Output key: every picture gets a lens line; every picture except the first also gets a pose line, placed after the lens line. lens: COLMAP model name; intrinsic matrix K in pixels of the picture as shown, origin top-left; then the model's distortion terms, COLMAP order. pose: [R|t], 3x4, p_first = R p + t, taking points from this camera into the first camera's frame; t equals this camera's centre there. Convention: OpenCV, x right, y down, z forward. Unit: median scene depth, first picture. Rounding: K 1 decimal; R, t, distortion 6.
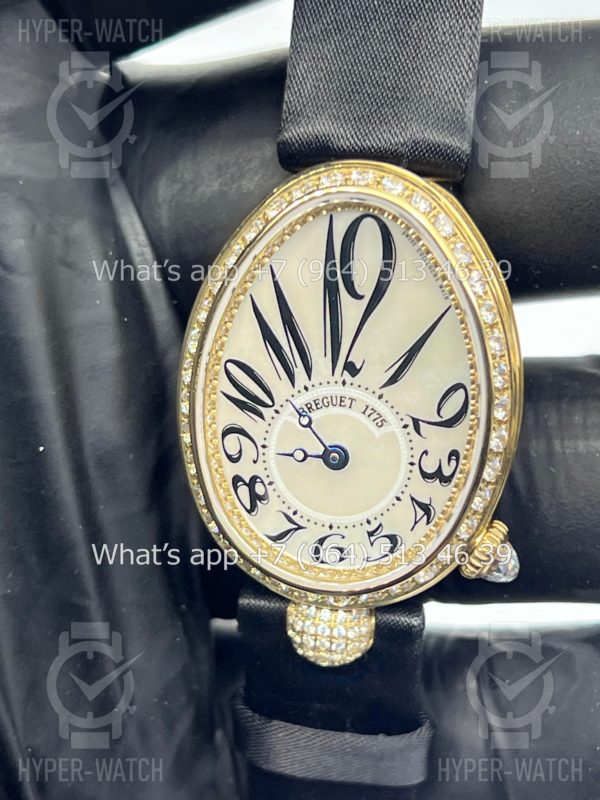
lens RADIAL K [[1803.4, 0, 312.8], [0, 1803.4, 381.8], [0, 0, 1]] dist [0.042198, 0.000000]
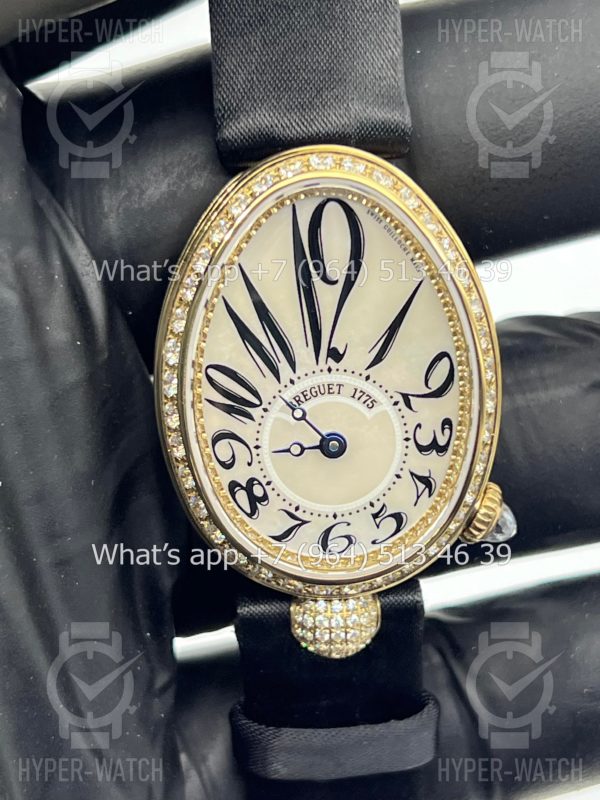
lens RADIAL K [[1803.4, 0, 299.9], [0, 1803.4, 400.3], [0, 0, 1]] dist [0.042198, 0.000000]
pose [[0.963728, -0.157786, 0.215249, -0.214122], [0.160072, 0.987081, 0.006888, 0.007554], [-0.213556, 0.027817, 0.976535, 0.032666]]
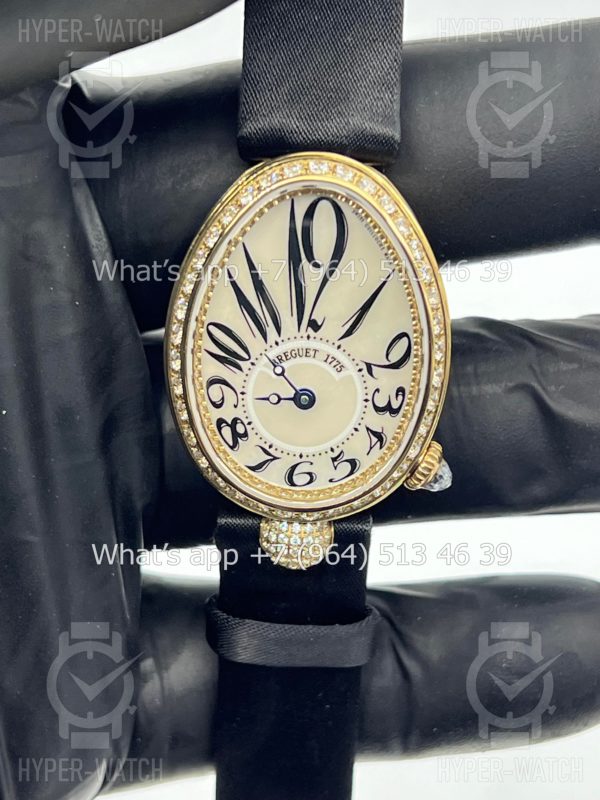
lens RADIAL K [[1803.4, 0, 302.6], [0, 1803.4, 399.8], [0, 0, 1]] dist [0.042198, 0.000000]
pose [[0.986285, -0.062243, 0.152866, -0.173222], [0.051550, 0.996003, 0.072948, -0.045835], [-0.156795, -0.064067, 0.985551, -0.193388]]
